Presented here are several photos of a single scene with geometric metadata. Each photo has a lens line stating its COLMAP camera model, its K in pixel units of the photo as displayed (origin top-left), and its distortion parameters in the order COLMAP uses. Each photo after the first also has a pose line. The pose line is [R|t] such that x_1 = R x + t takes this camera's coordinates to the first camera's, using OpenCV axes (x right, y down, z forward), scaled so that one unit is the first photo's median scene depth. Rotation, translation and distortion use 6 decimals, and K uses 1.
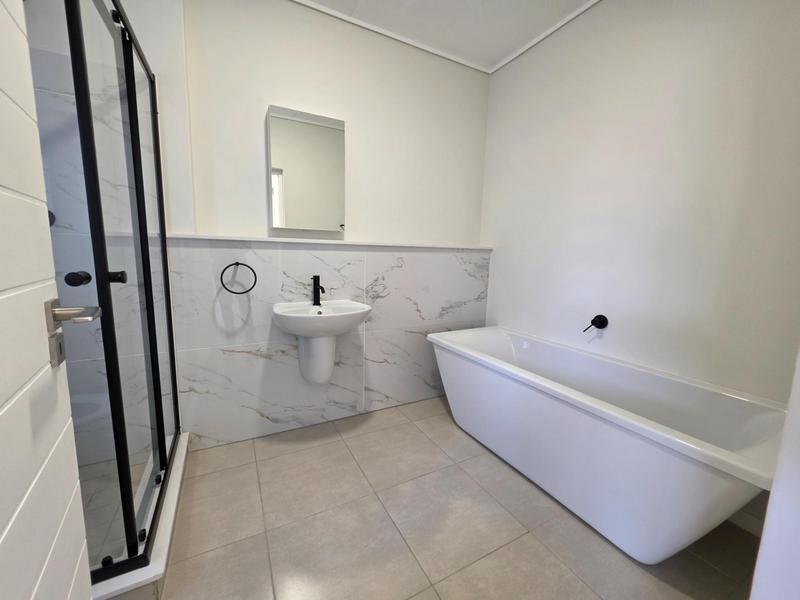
lens RADIAL K [[319.8, 0, 398.0], [0, 319.8, 298.9], [0, 0, 1]] dist [-0.003099, 0.000287]
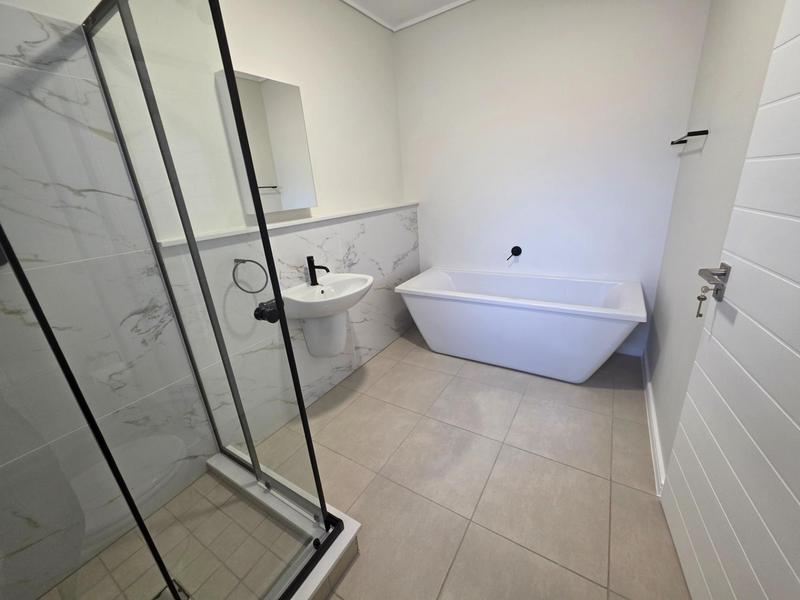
lens RADIAL K [[319.8, 0, 397.1], [0, 319.8, 299.0], [0, 0, 1]] dist [-0.003099, 0.000287]
pose [[0.865651, -0.248291, 0.434742, -0.425797], [0.167207, 0.961877, 0.216412, -0.101413], [-0.471902, -0.114645, 0.874166, -0.018503]]
